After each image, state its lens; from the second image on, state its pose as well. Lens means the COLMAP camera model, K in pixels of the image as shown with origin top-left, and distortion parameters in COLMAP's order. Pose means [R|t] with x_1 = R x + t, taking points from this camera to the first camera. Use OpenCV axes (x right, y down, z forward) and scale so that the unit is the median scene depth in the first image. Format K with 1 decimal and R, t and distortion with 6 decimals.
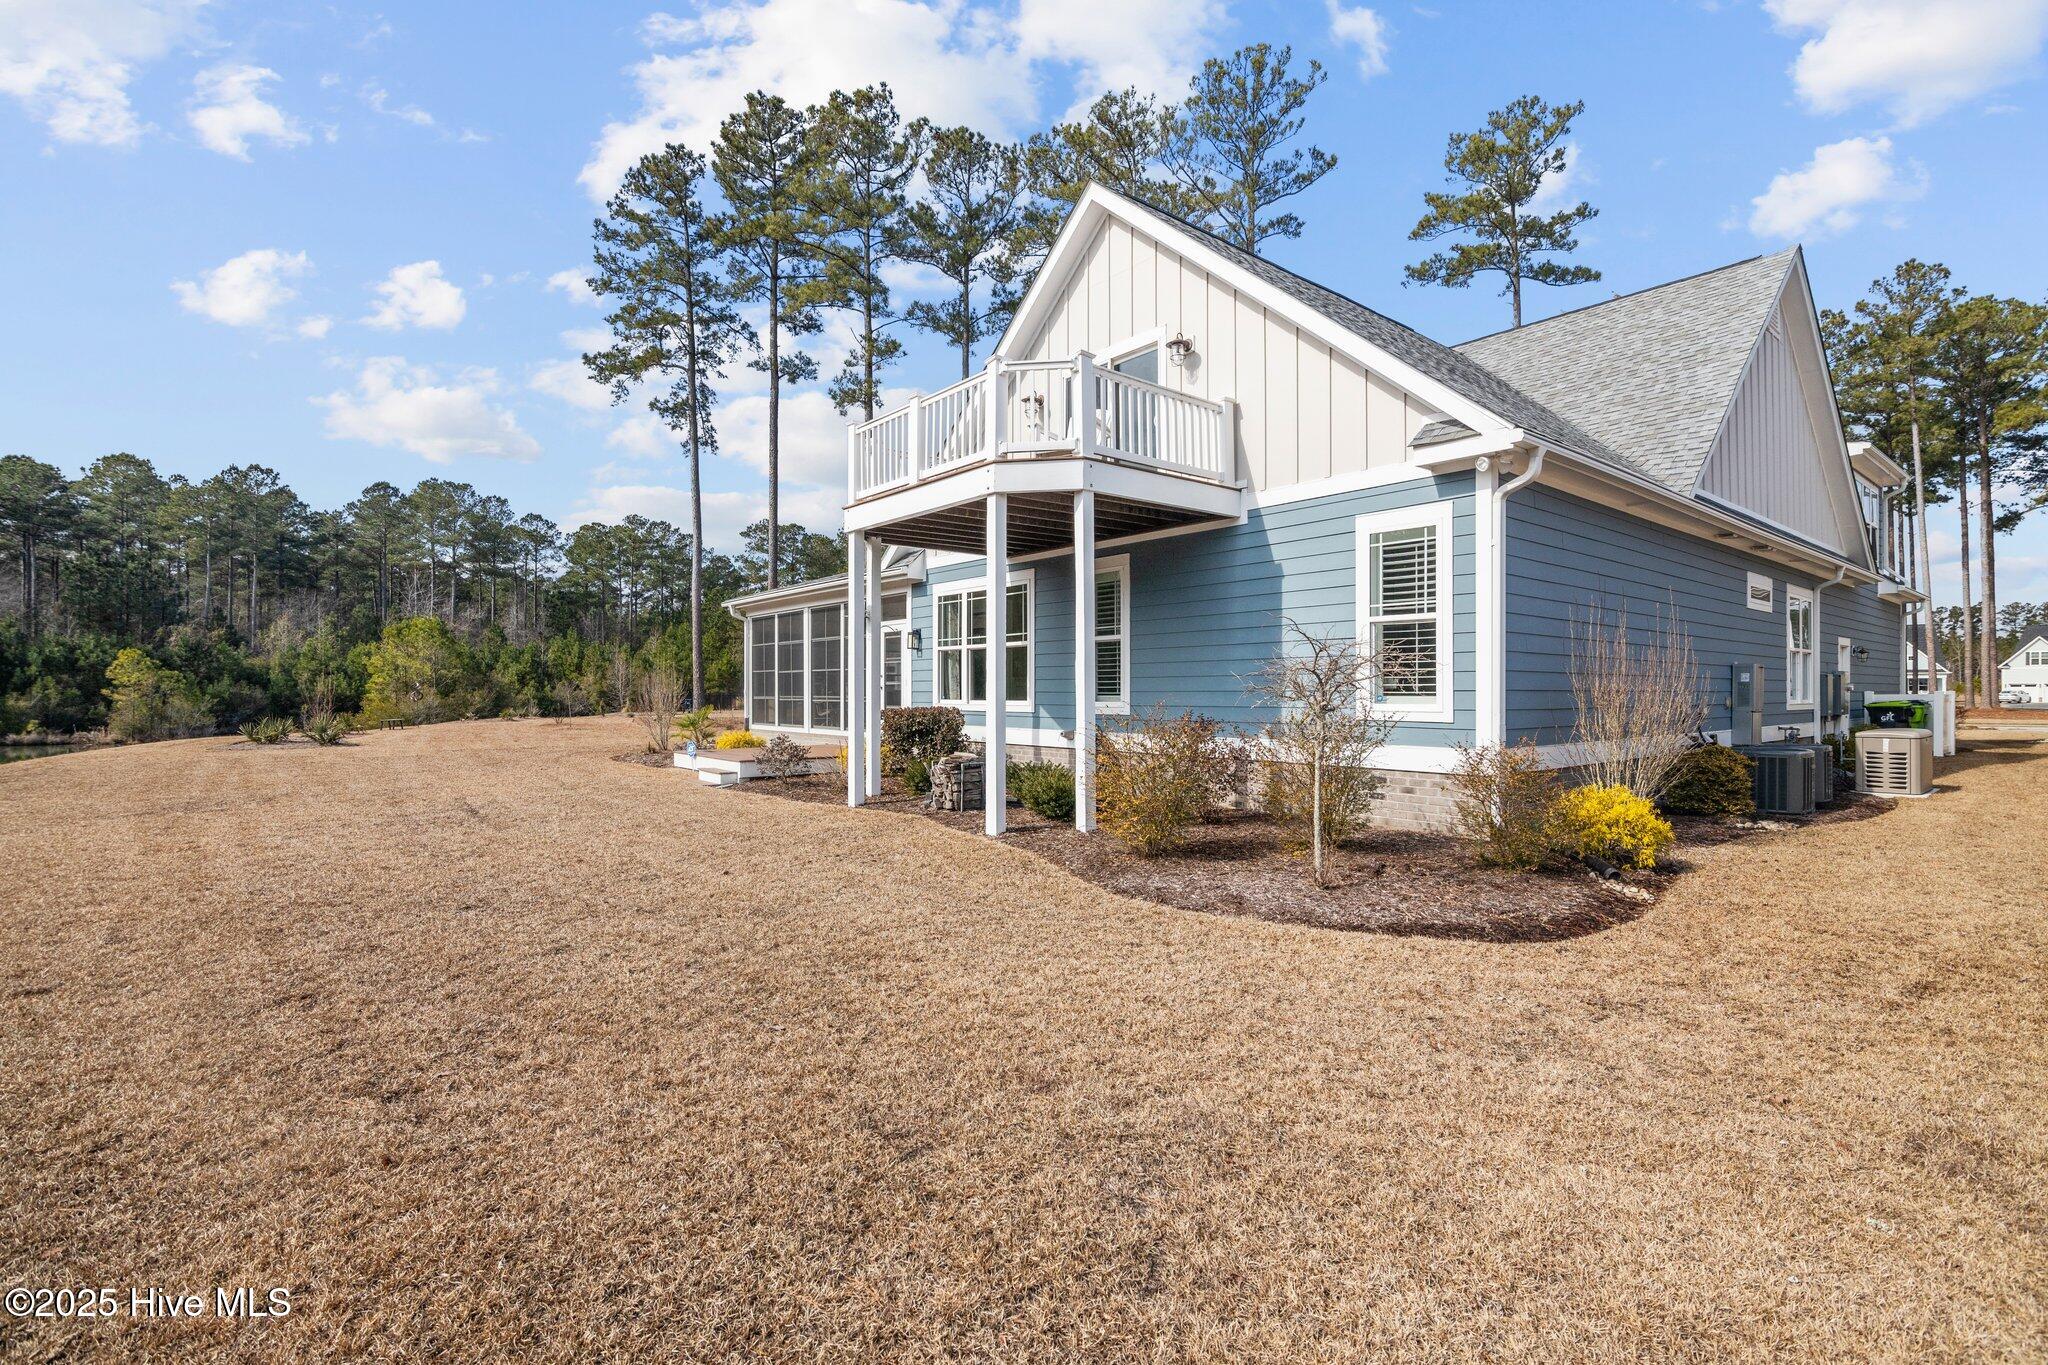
lens RADIAL K [[937.6, 0, 1024.0], [0, 937.6, 682.5], [0, 0, 1]] dist [-0.015042, -0.000075]
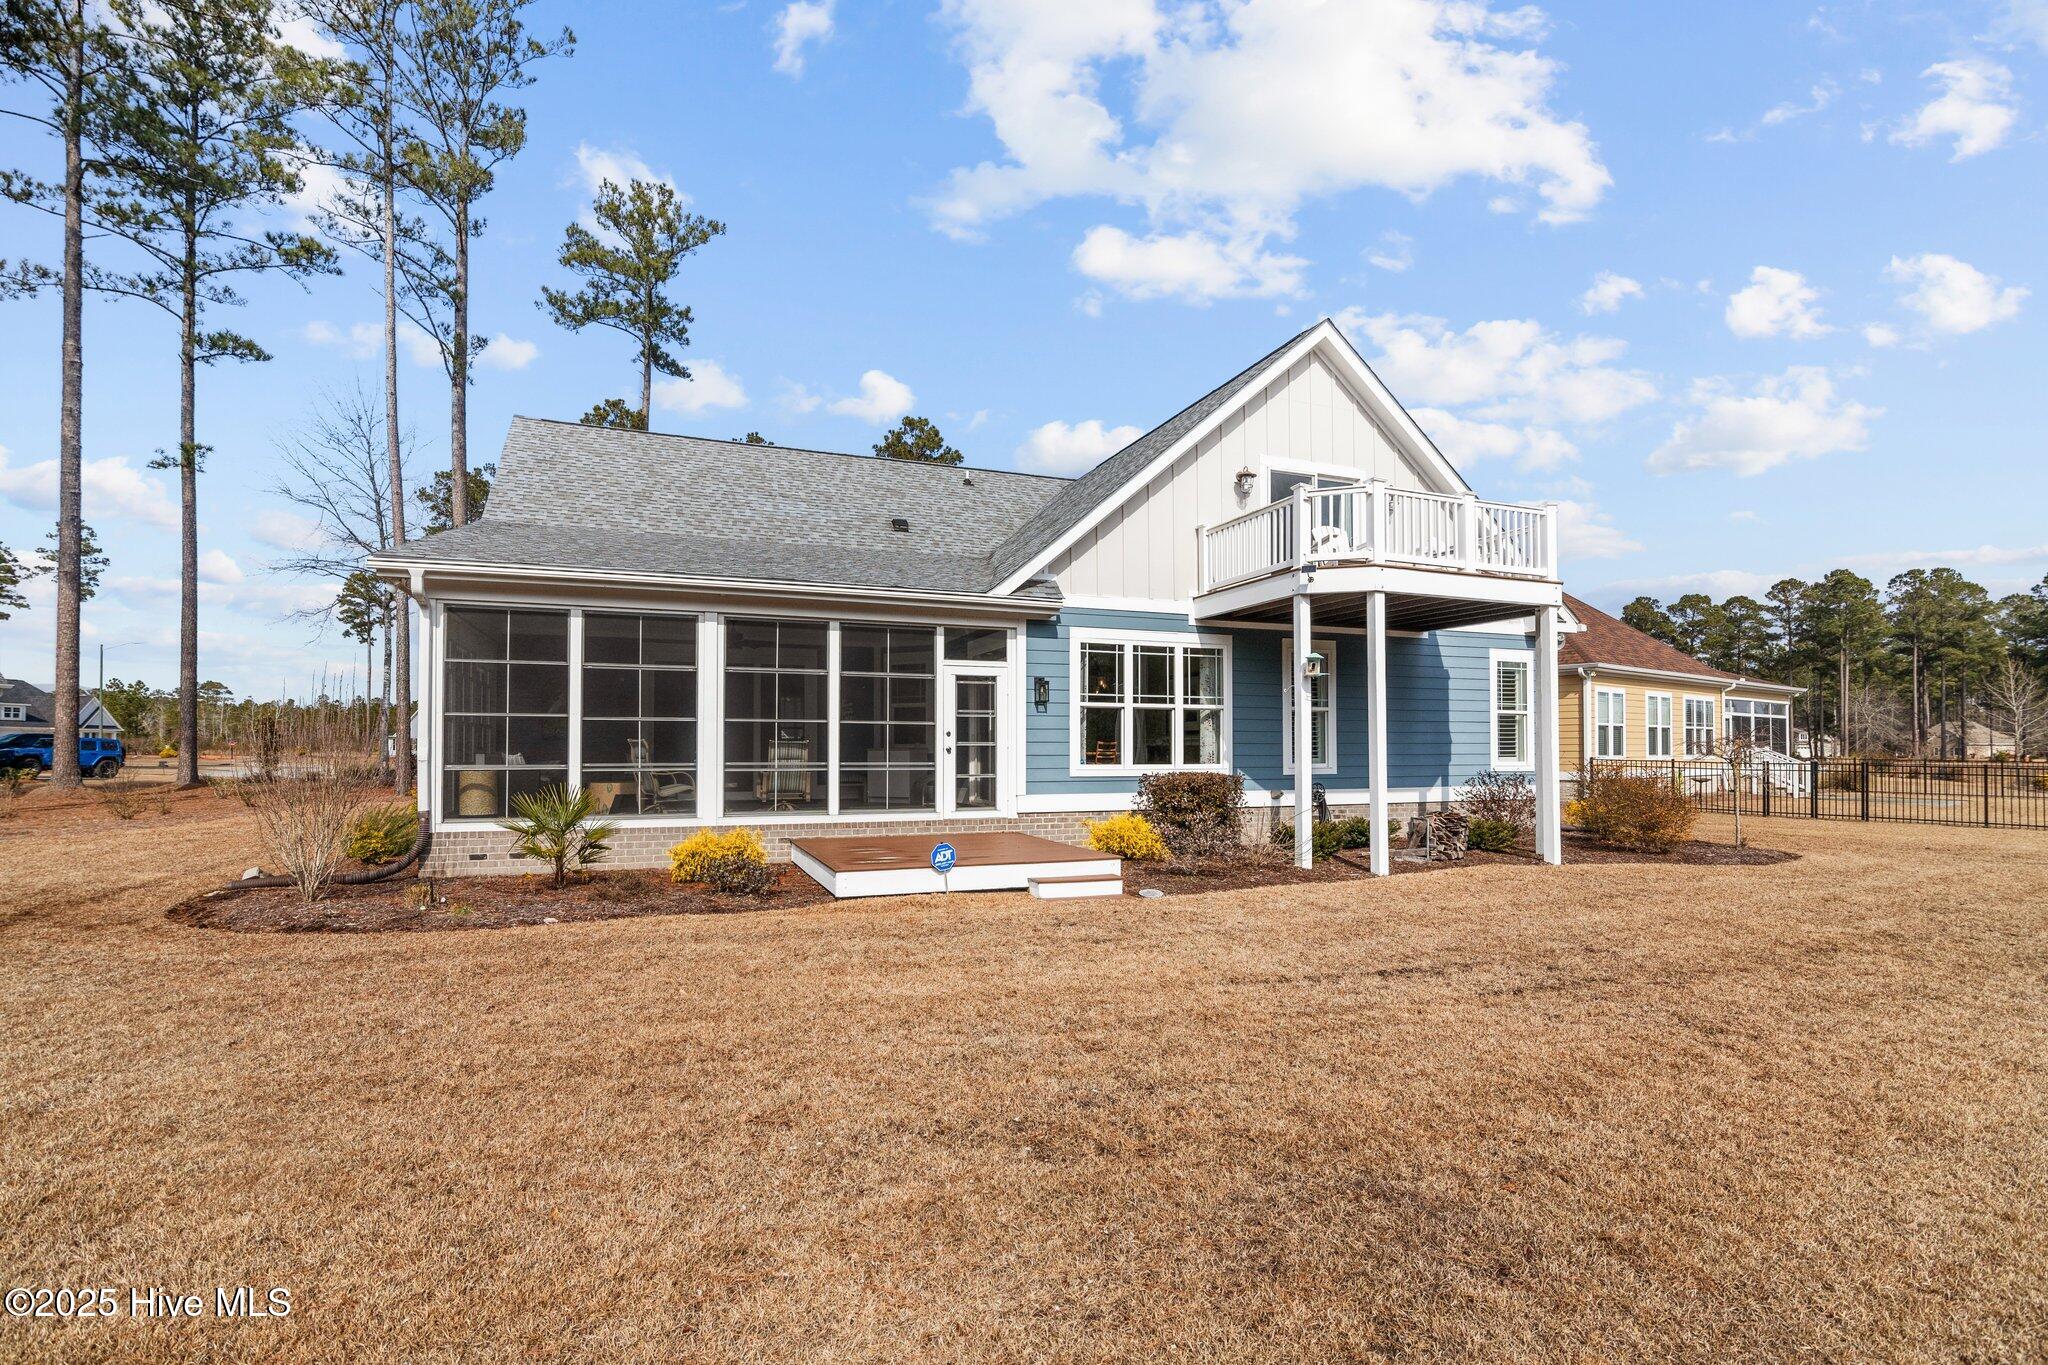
lens RADIAL K [[937.6, 0, 1024.0], [0, 937.6, 682.5], [0, 0, 1]] dist [-0.015042, -0.000075]
pose [[0.306123, 0.091363, 0.947598, -0.990237], [0.000368, 0.995373, -0.096089, 0.027556], [-0.951992, 0.029763, 0.304673, 0.869496]]
